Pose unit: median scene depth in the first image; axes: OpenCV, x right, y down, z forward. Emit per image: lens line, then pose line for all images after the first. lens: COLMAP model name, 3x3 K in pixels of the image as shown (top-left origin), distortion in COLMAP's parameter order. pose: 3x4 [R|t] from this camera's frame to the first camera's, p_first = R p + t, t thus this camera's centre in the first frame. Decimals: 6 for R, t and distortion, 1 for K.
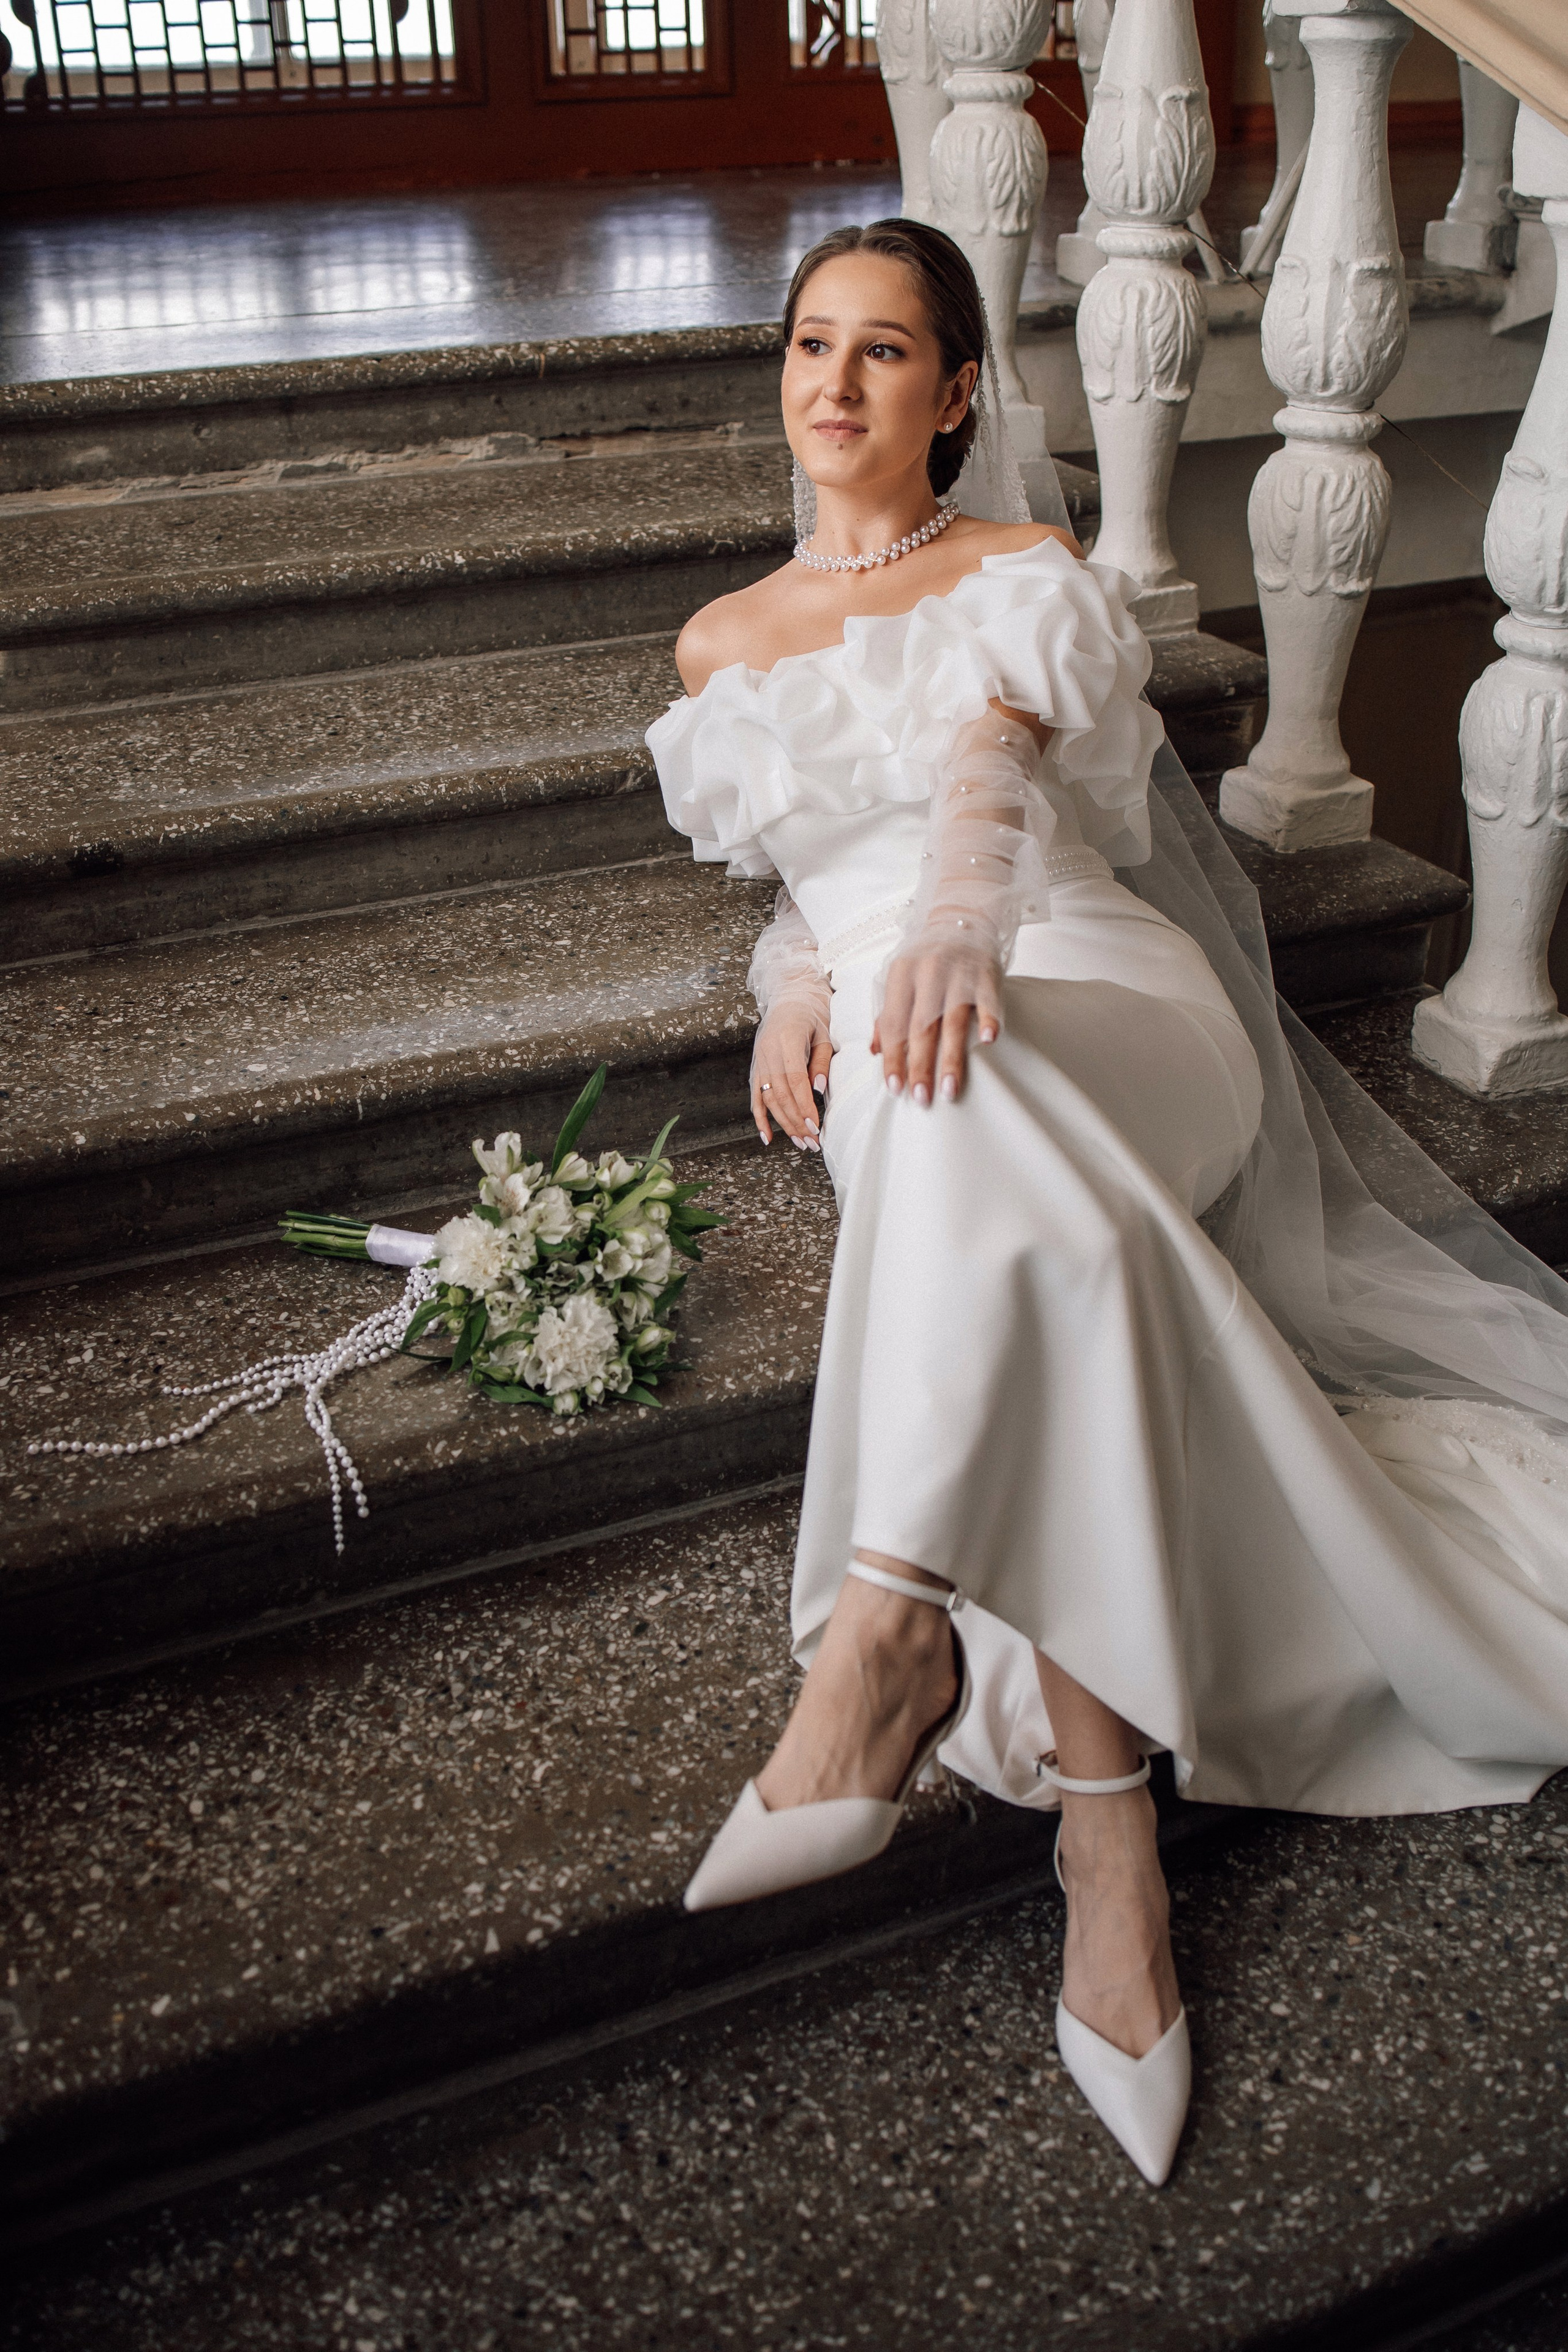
lens RADIAL K [[2368.2, 0, 774.4], [0, 2368.2, 1157.7], [0, 0, 1]] dist [-0.061418, 0.000000]
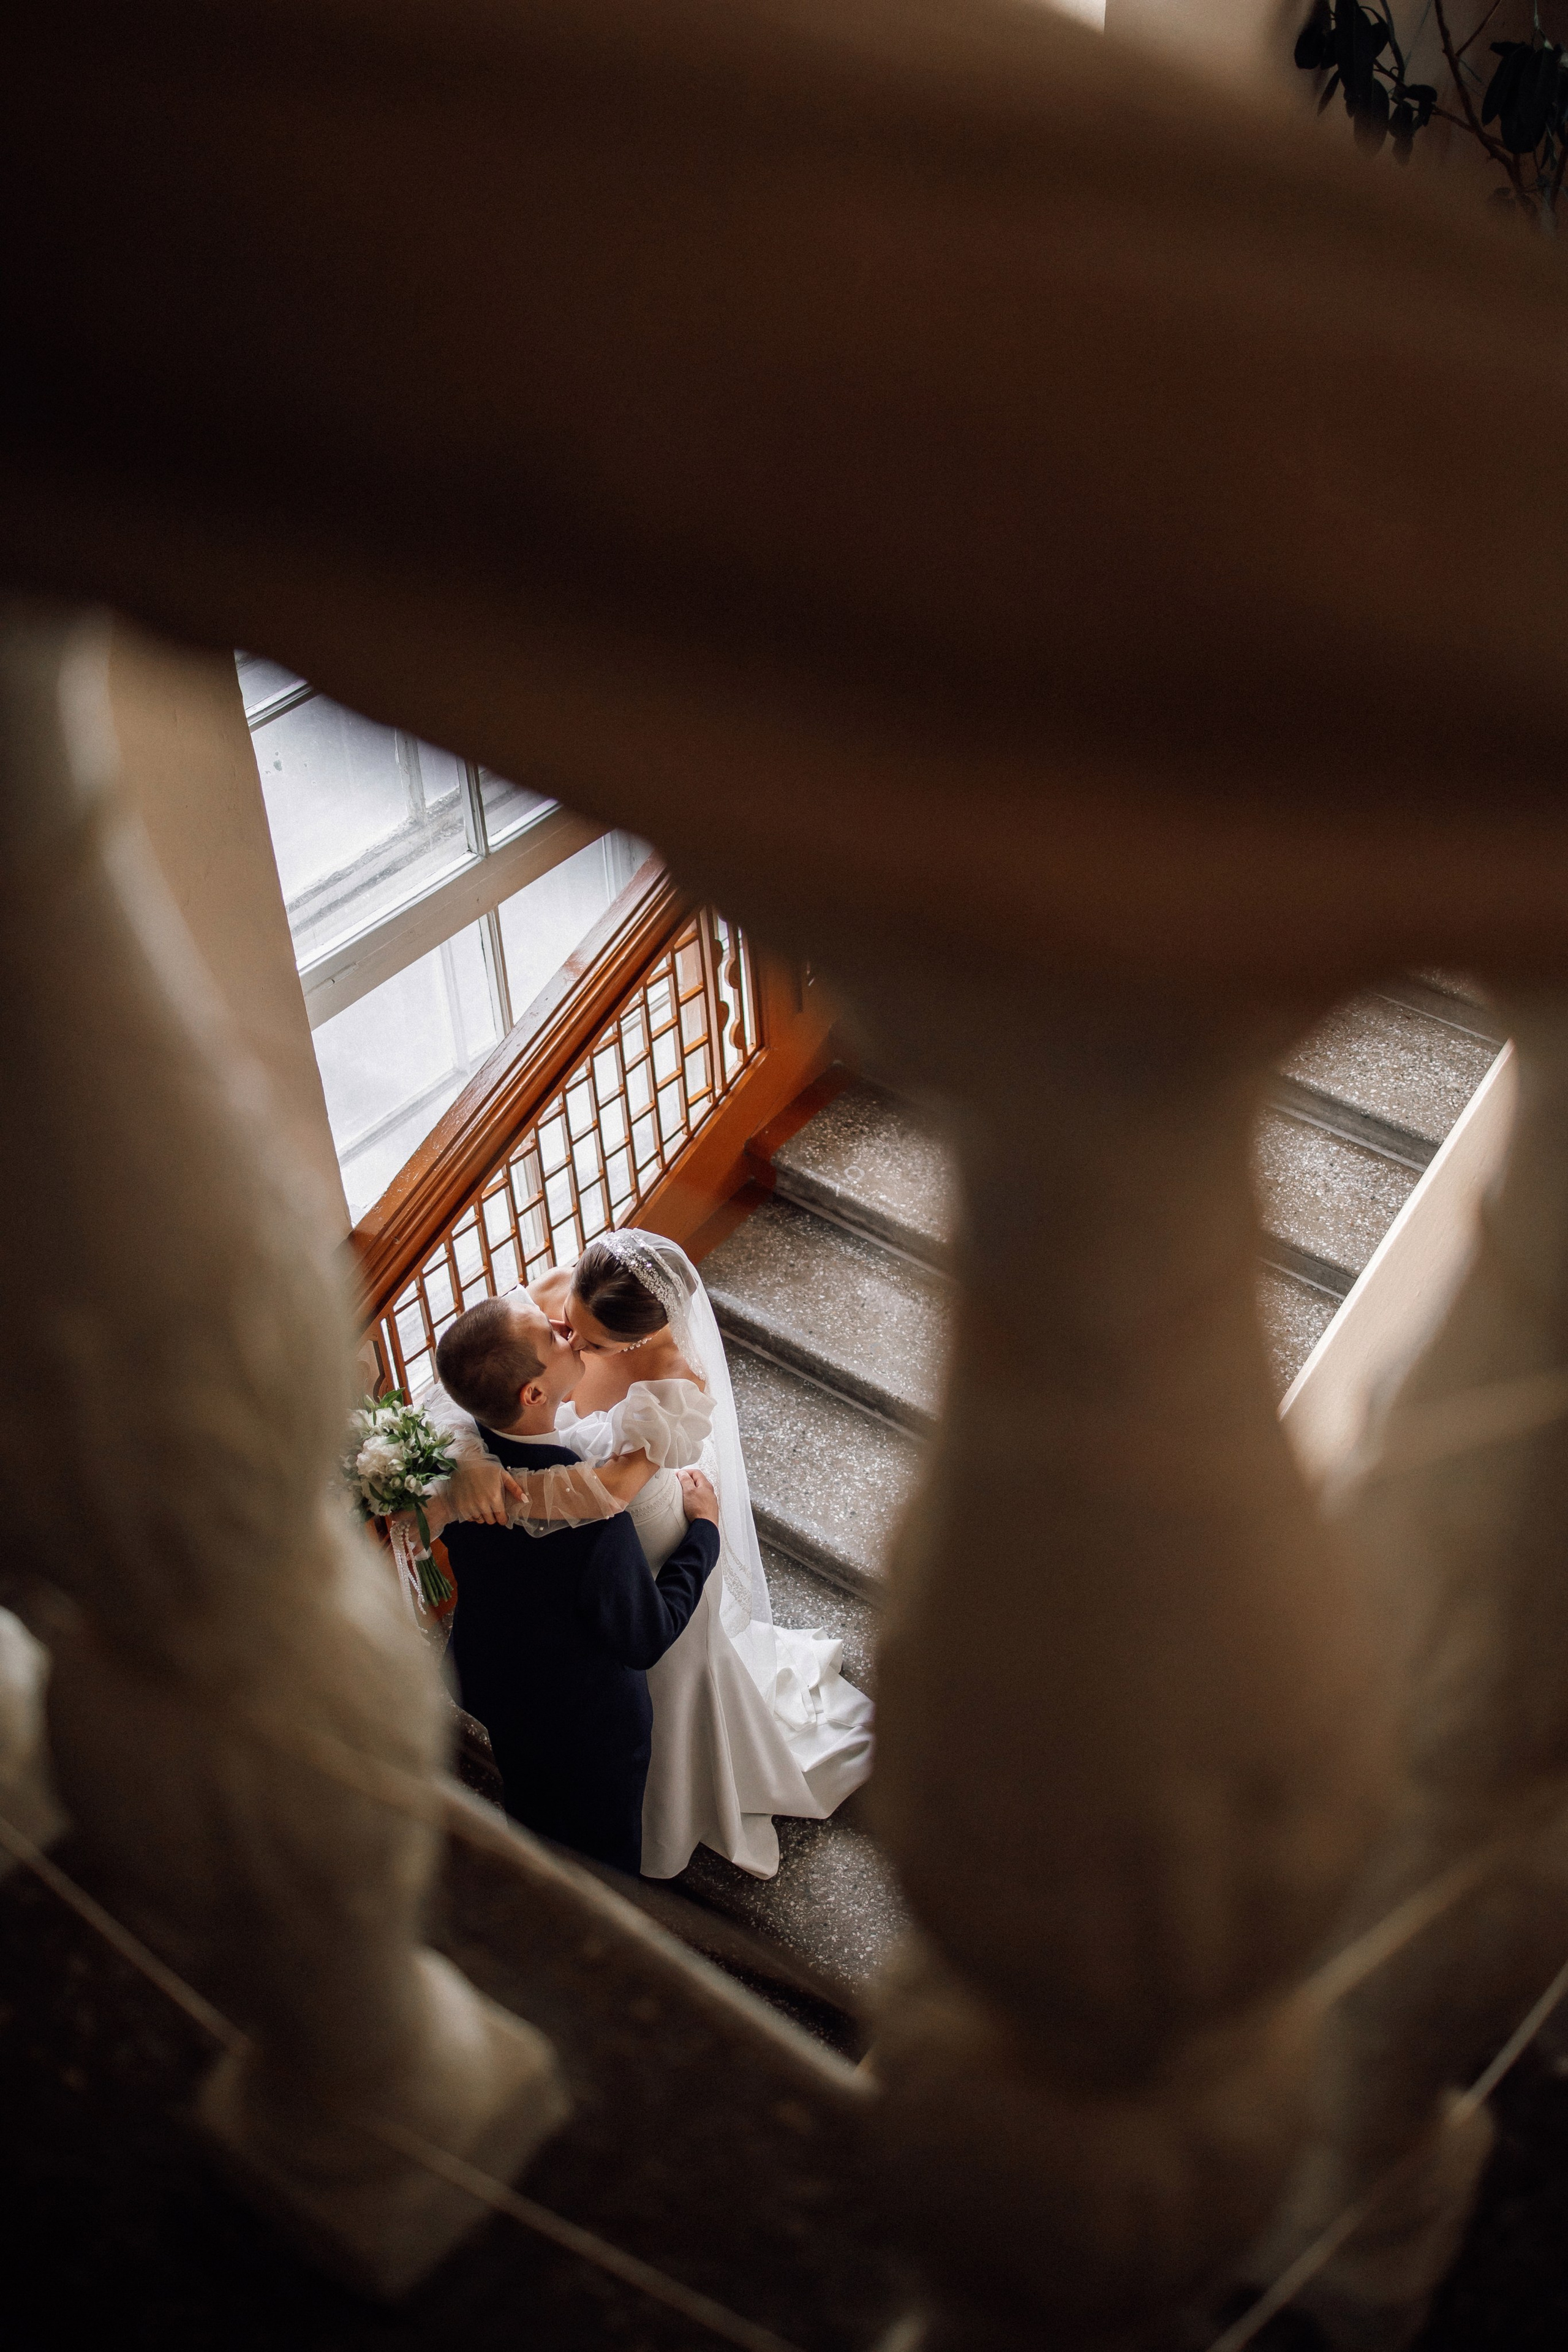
lens RADIAL K [[2368.2, 0, 787.3], [0, 2368.2, 1186.9], [0, 0, 1]] dist [-0.061418, 0.000000]
pose [[0.454044, 0.590439, -0.667252, 1.450297], [-0.378406, 0.805790, 0.455535, -0.877843], [0.806631, 0.045659, 0.589290, -0.914692]]
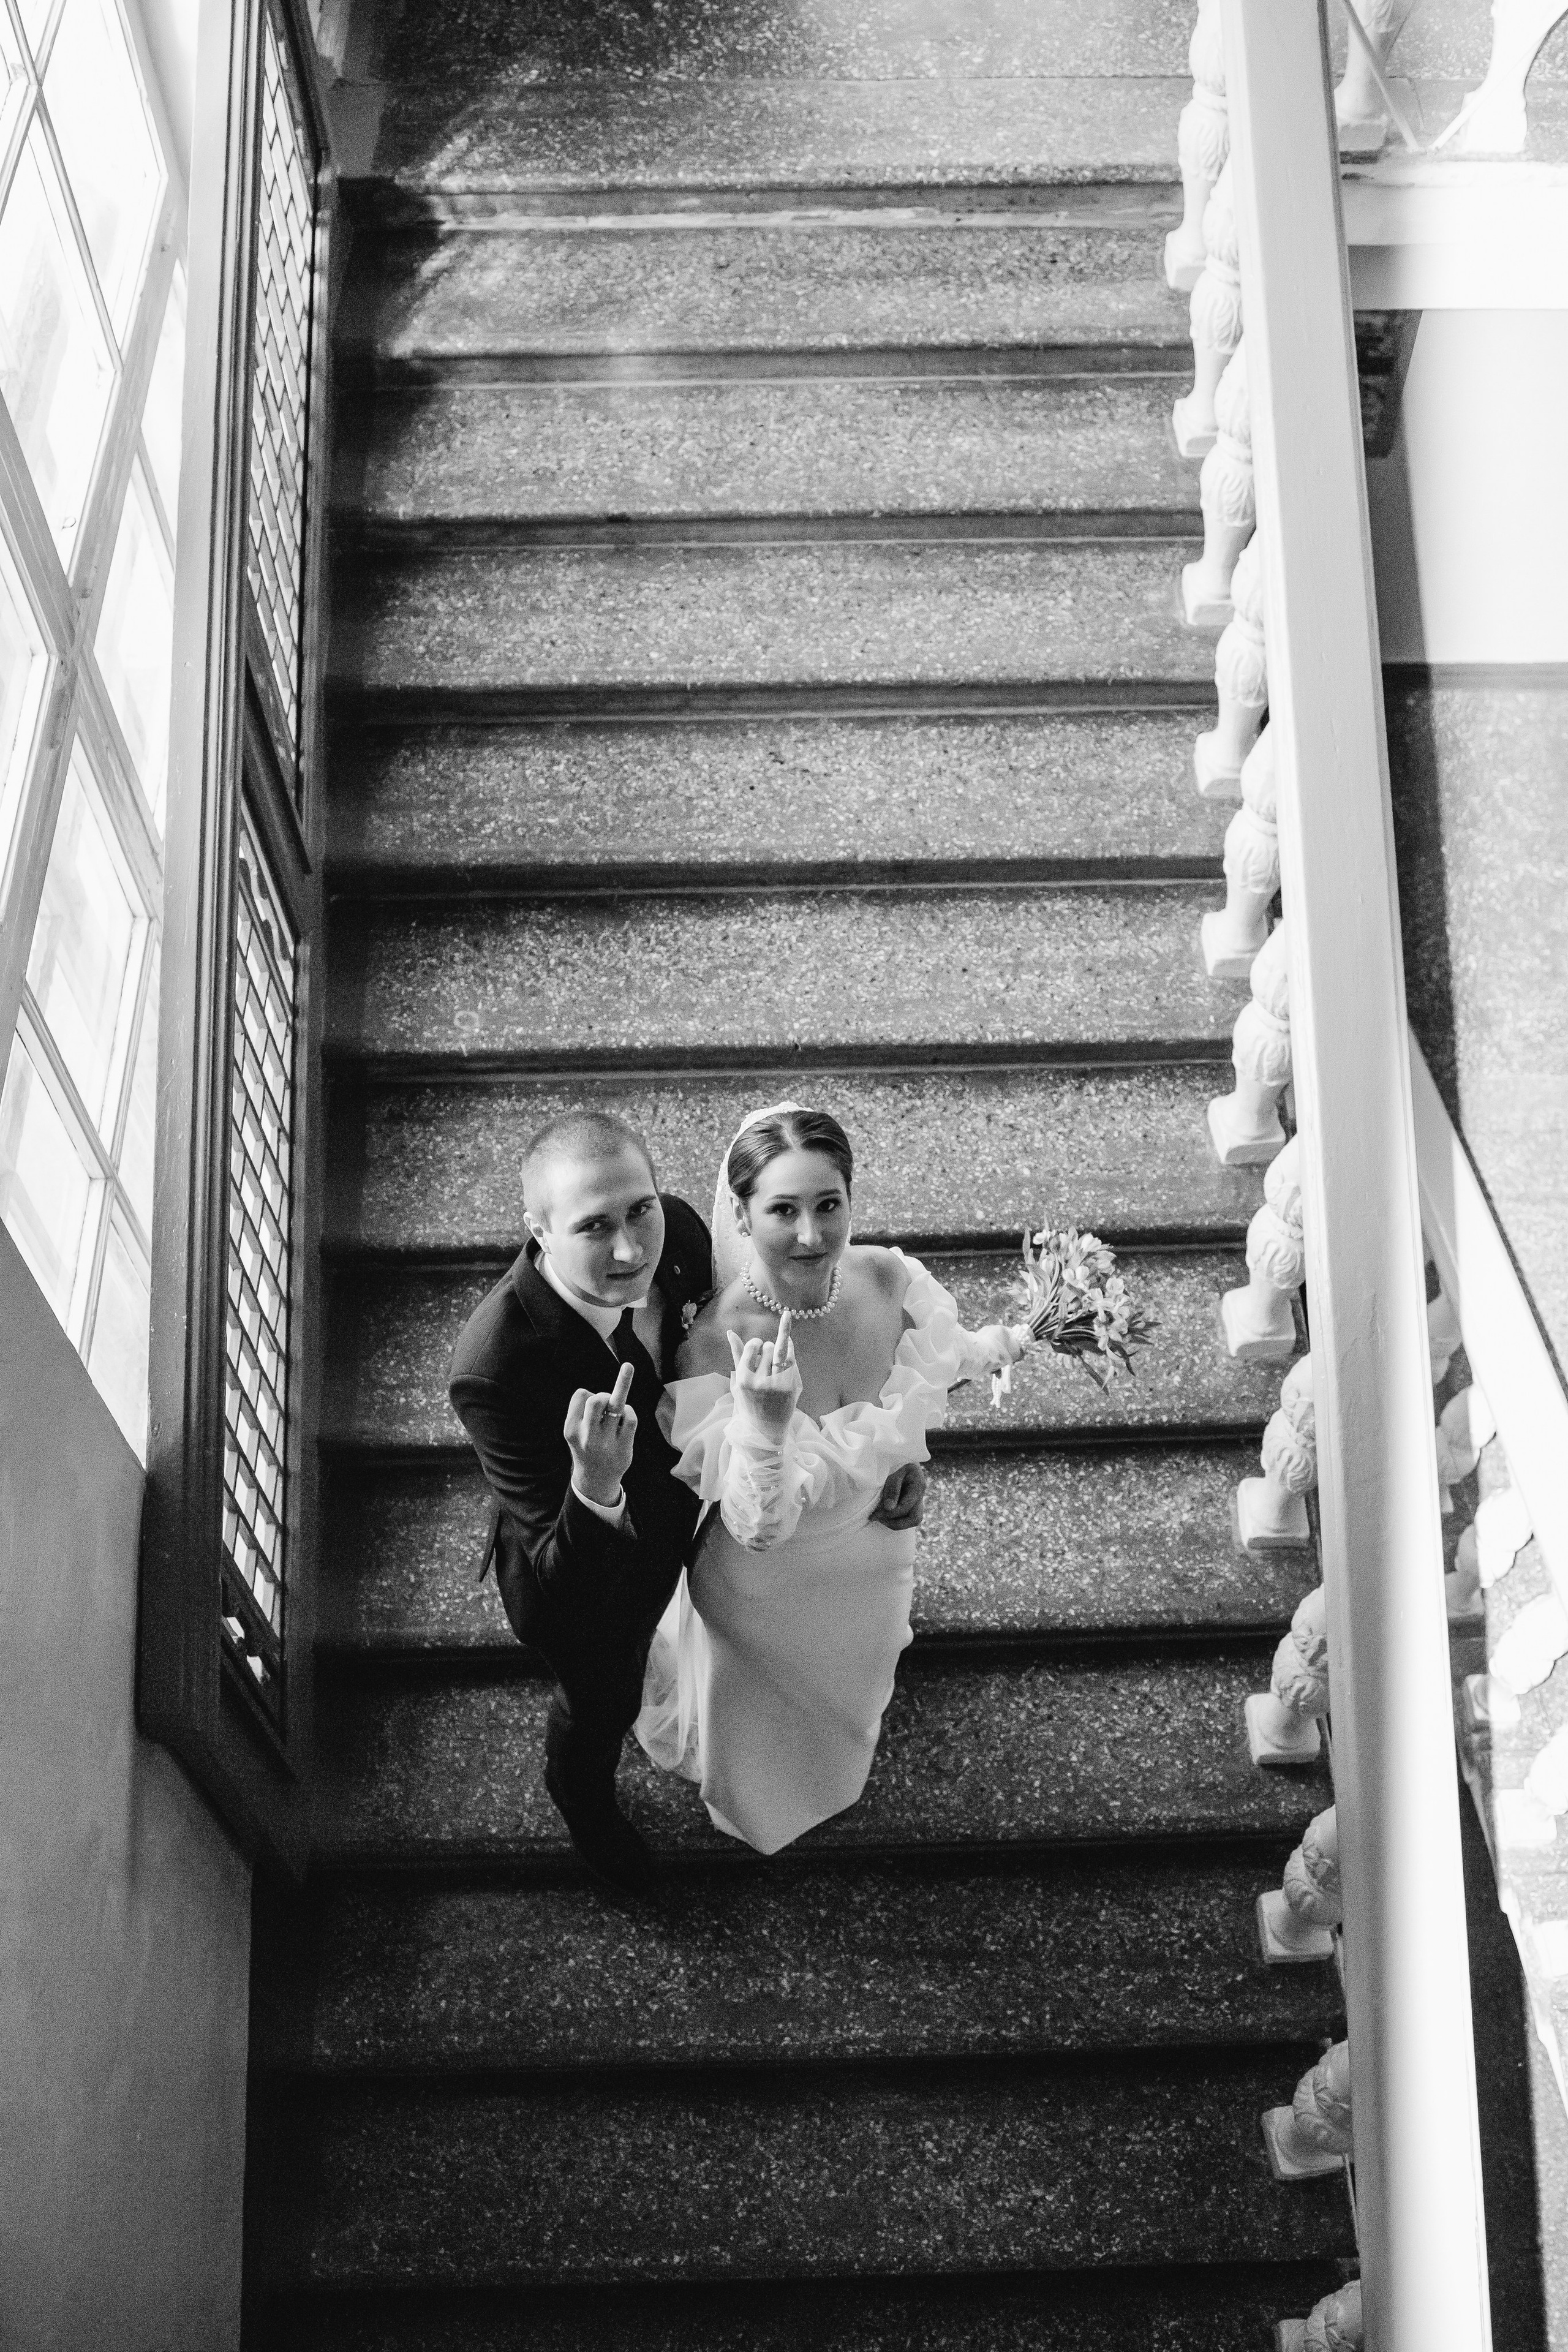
lens RADIAL K [[2368.2, 0, 775.7], [0, 2368.2, 1176.9], [0, 0, 1]] dist [-0.061418, 0.000000]
pose [[0.915316, 0.342240, -0.212295, 0.518839], [-0.181977, 0.821709, 0.540072, -0.818399], [0.359279, -0.455704, 0.814403, -1.017415]]
